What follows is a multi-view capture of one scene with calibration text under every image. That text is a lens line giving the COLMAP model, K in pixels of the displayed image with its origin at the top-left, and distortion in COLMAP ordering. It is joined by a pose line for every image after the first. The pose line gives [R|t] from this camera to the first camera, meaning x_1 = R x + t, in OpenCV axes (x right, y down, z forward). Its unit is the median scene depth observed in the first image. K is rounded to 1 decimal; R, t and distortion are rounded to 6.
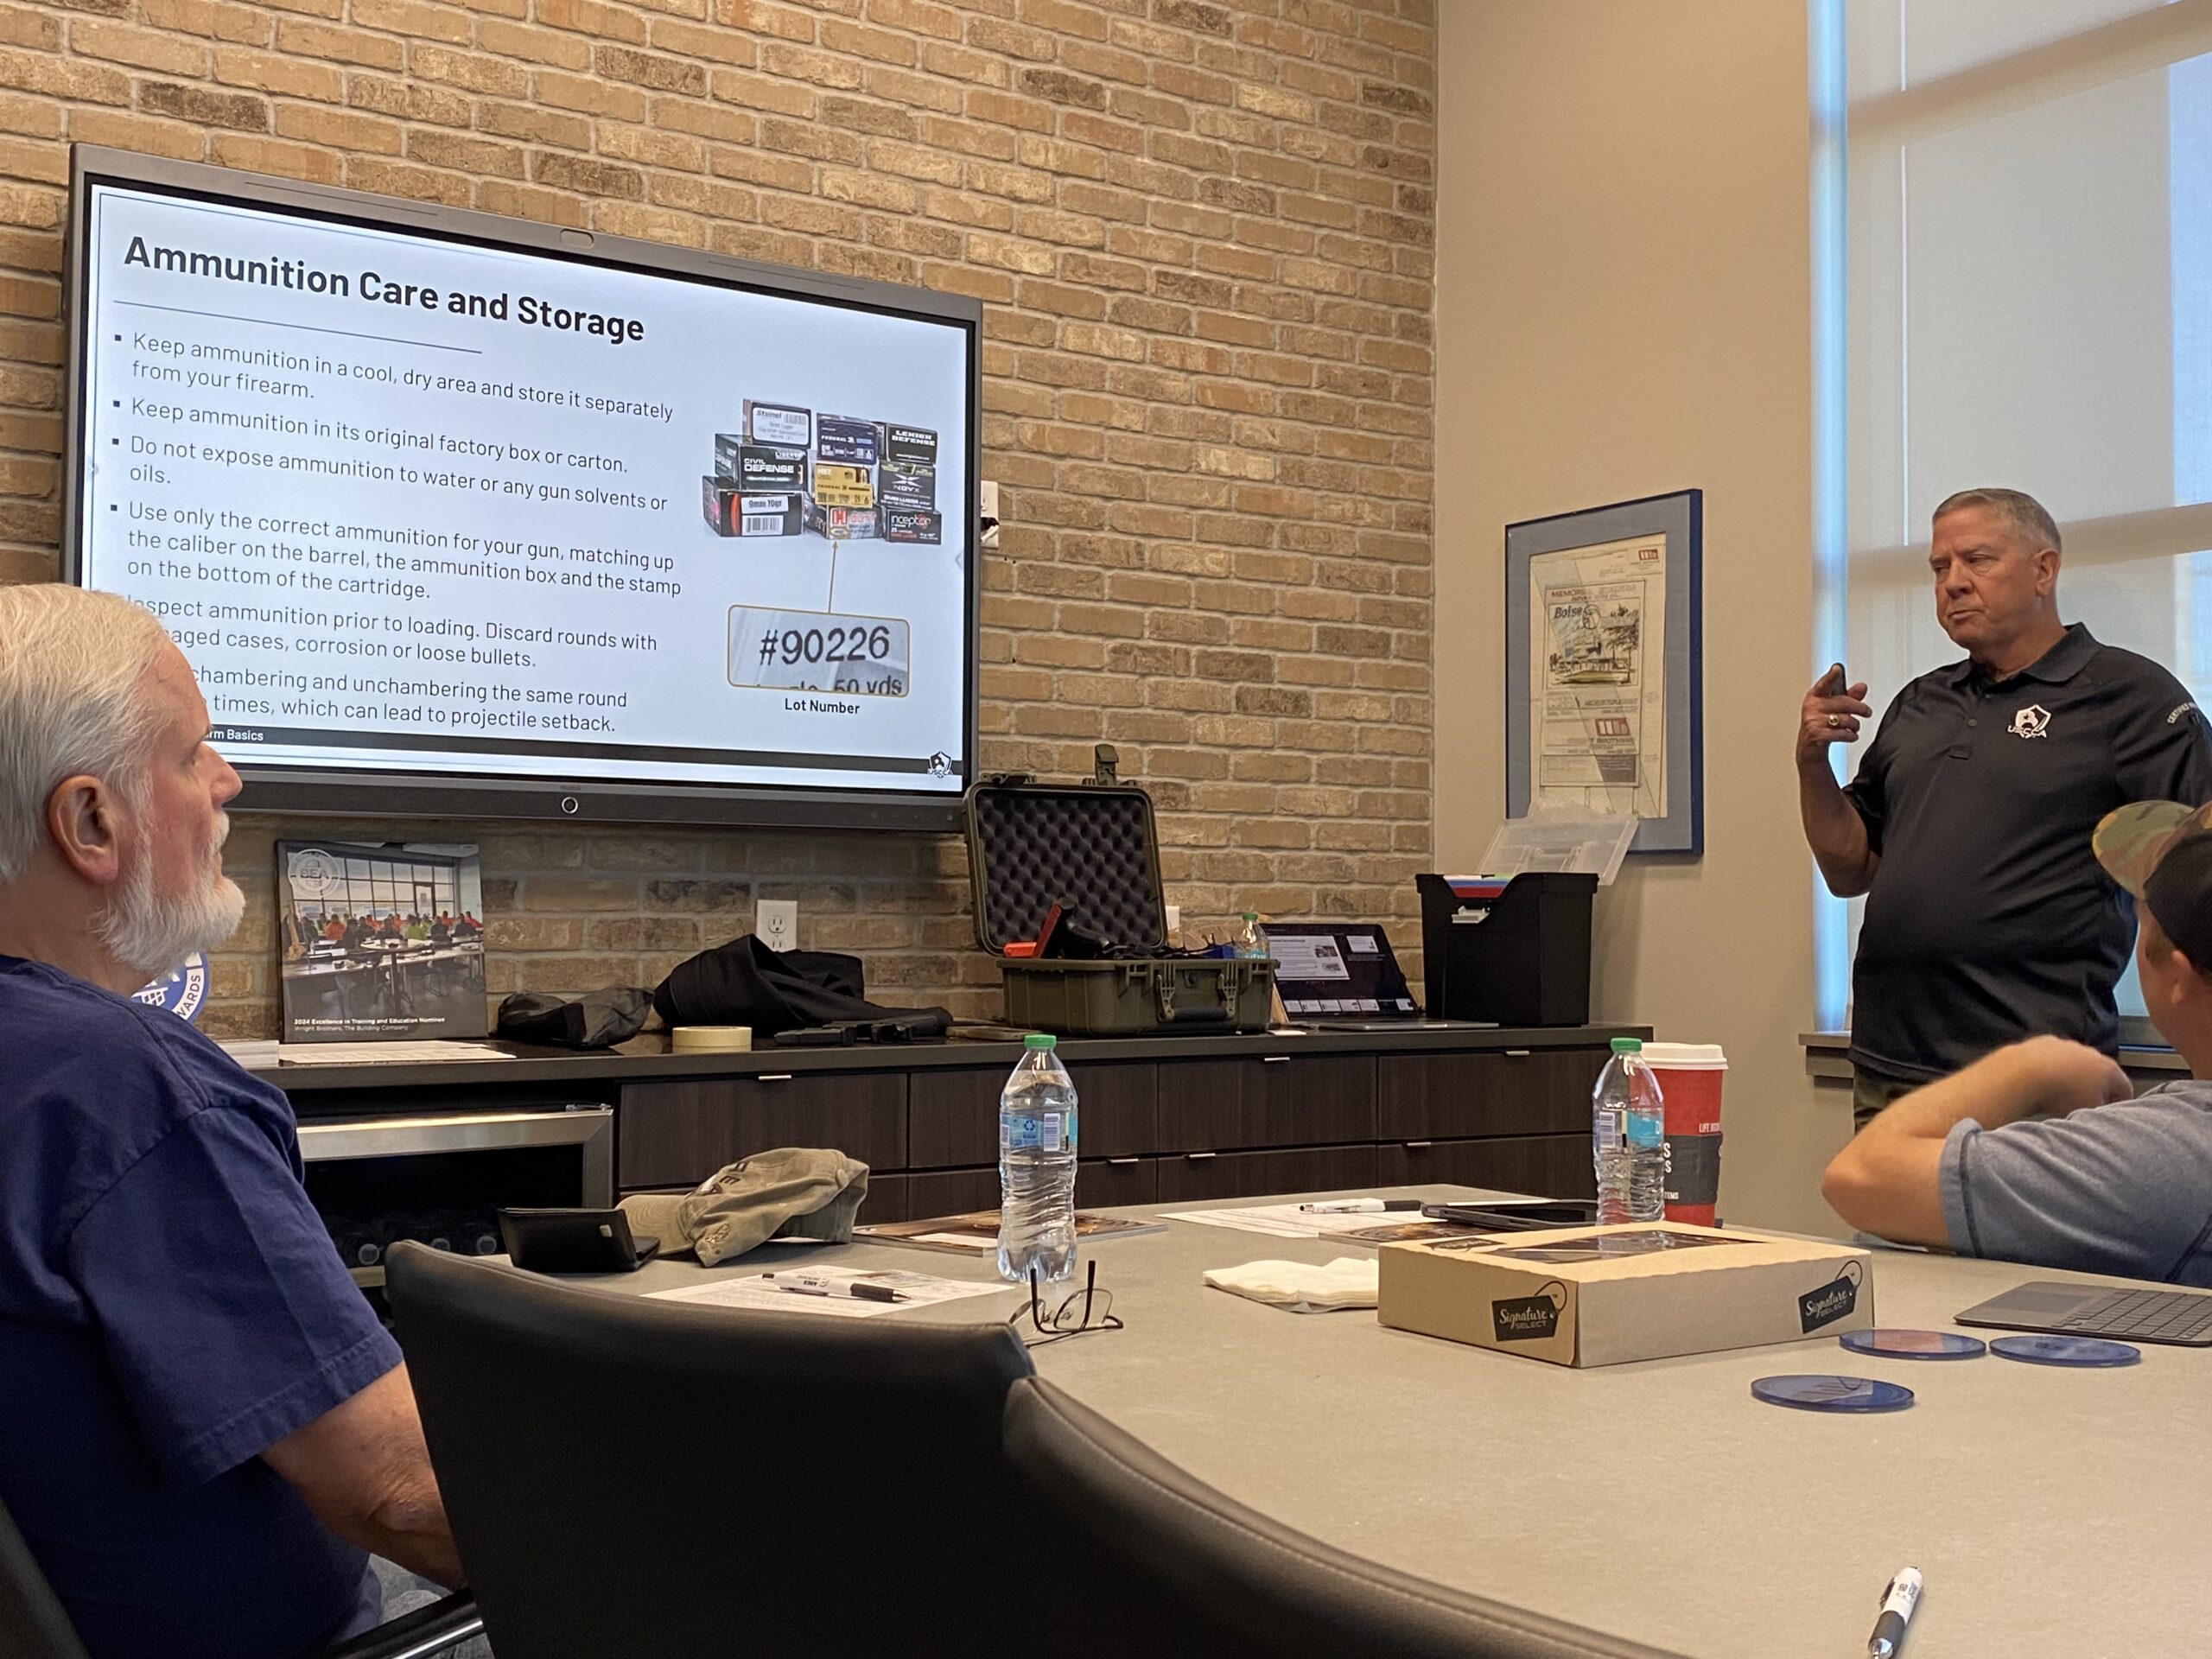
lens RADIAL K [[2504.5, 0, 1118.4], [0, 2504.5, 817.3], [0, 0, 1]] dist [0.053552, 0.000000]
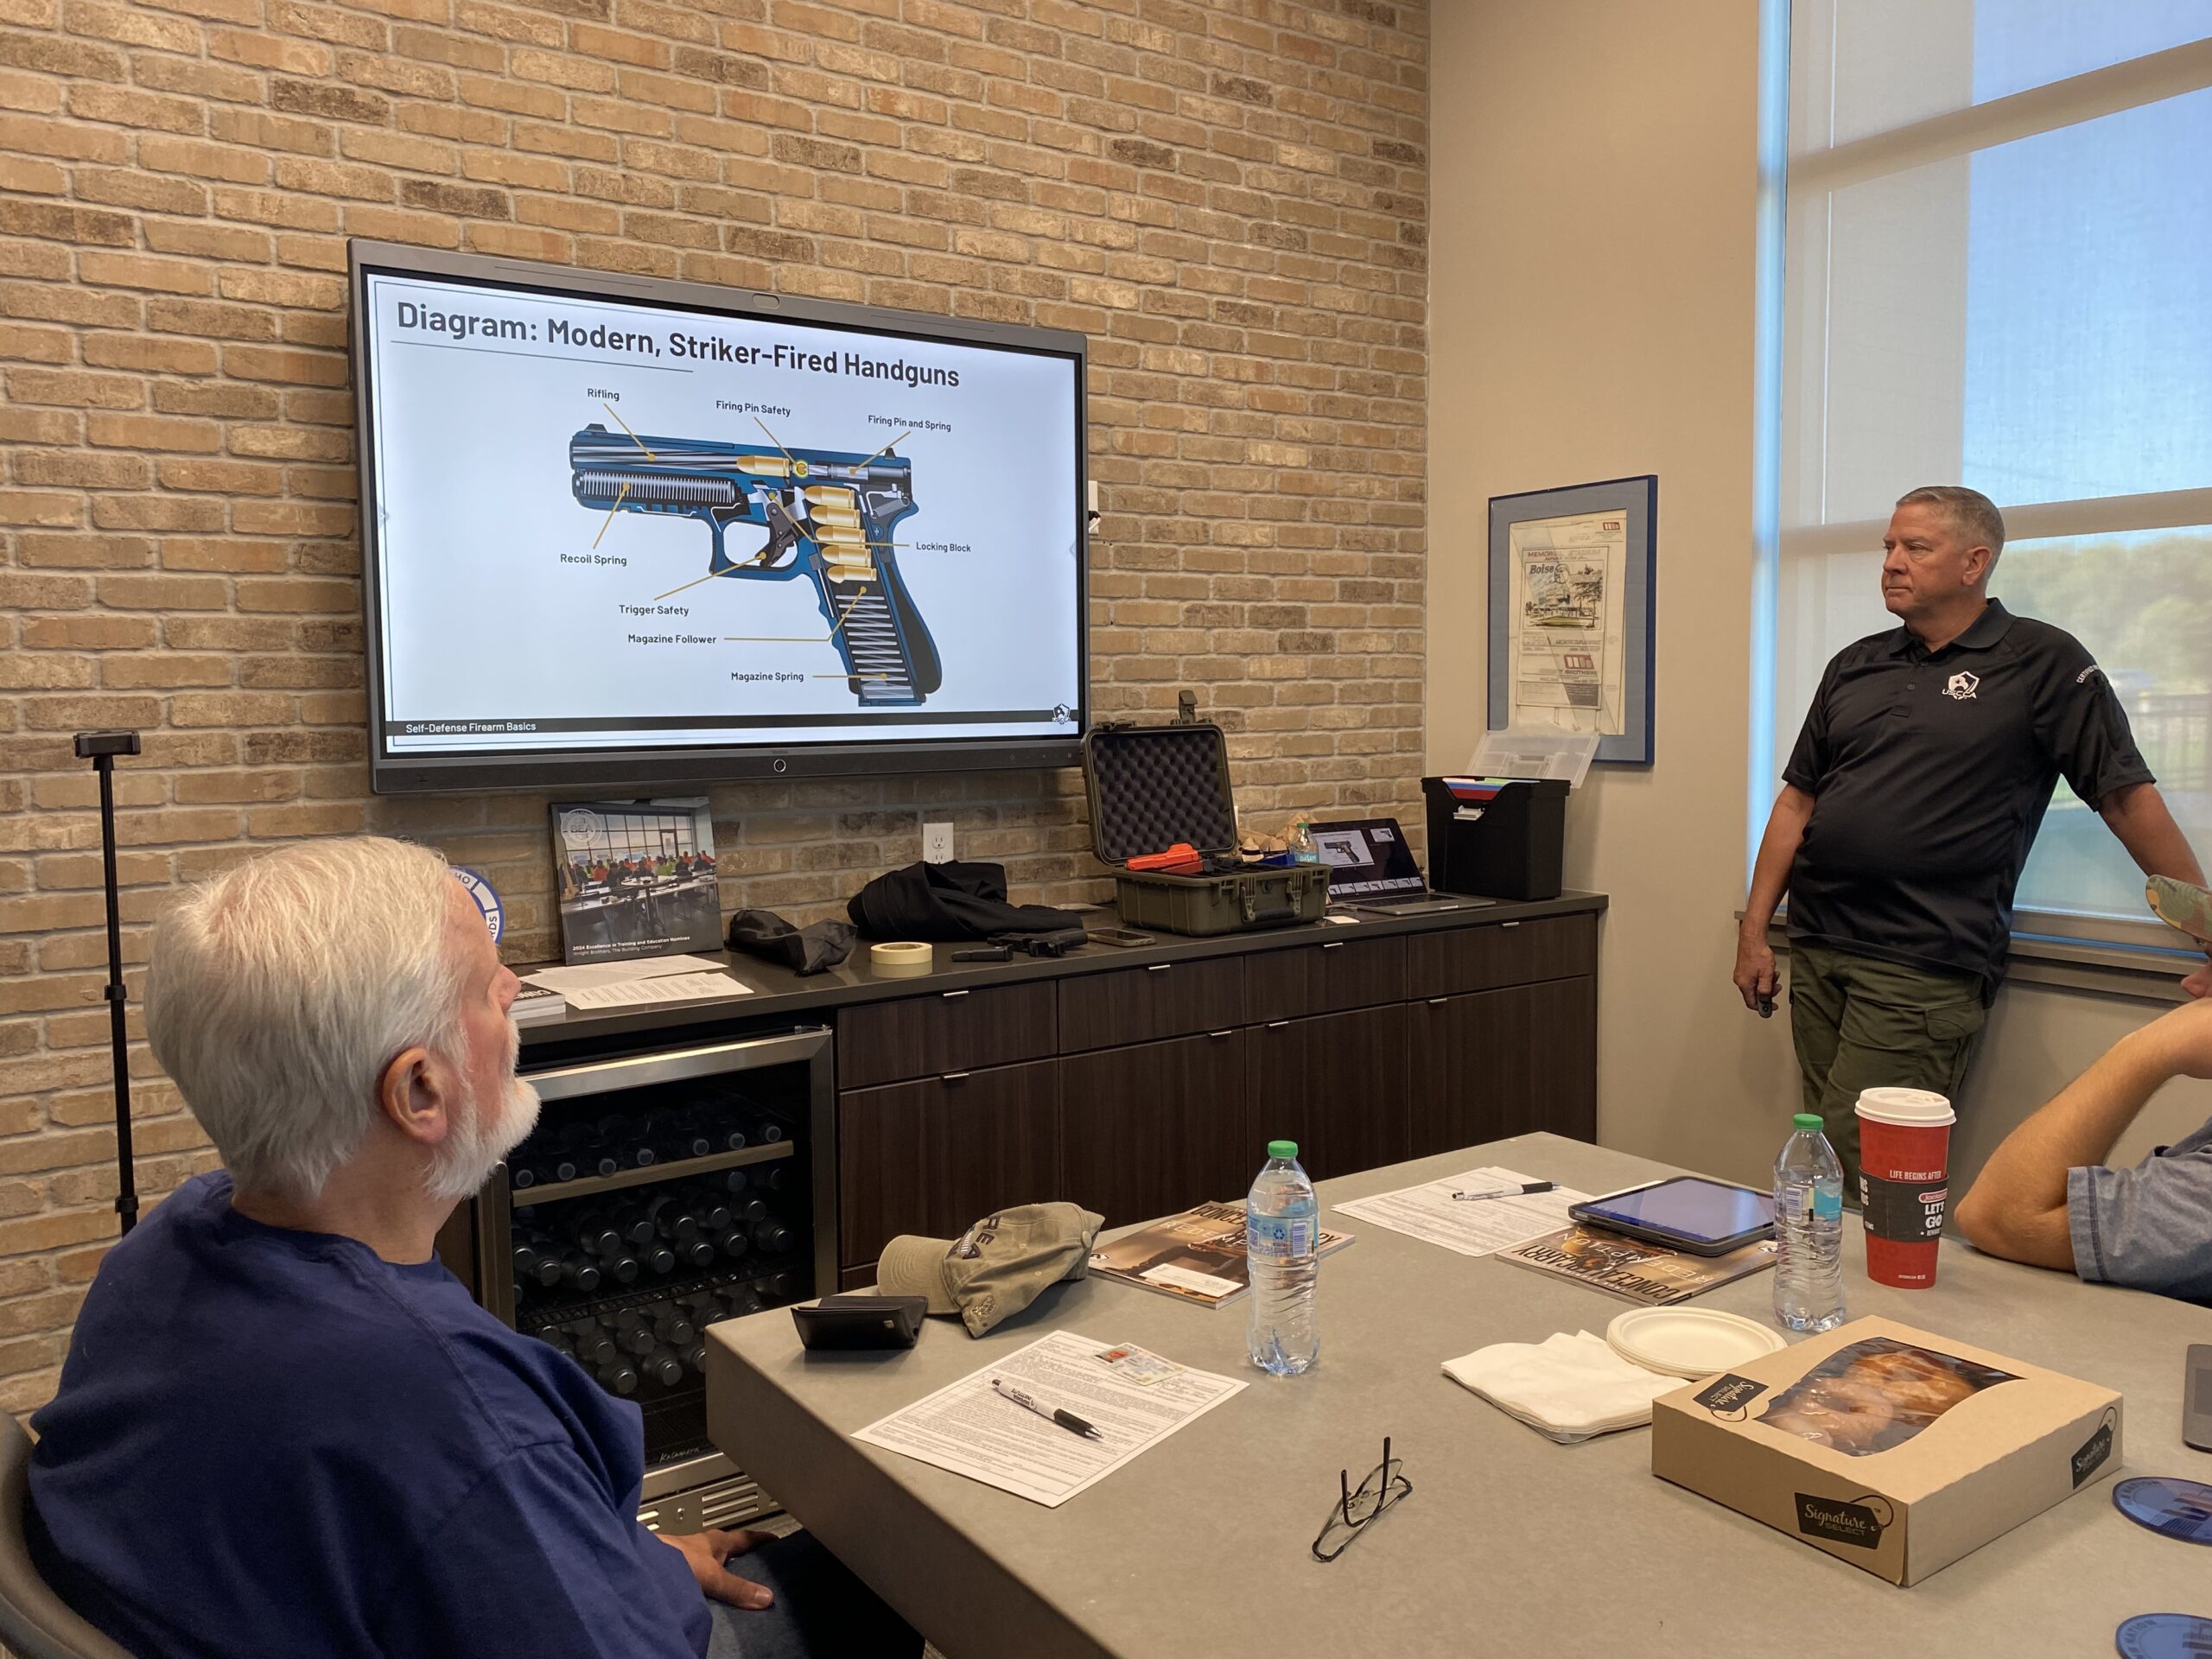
lens RADIAL K [[1685.7, 0, 1079.7], [0, 1685.7, 822.8], [0, 0, 1]] dist [0.032881, -0.028202]
pose [[0.999773, -0.017459, -0.012185, -0.050576], [0.018781, 0.992777, 0.118497, -0.064735], [0.010029, -0.118699, 0.992880, 0.138422]]
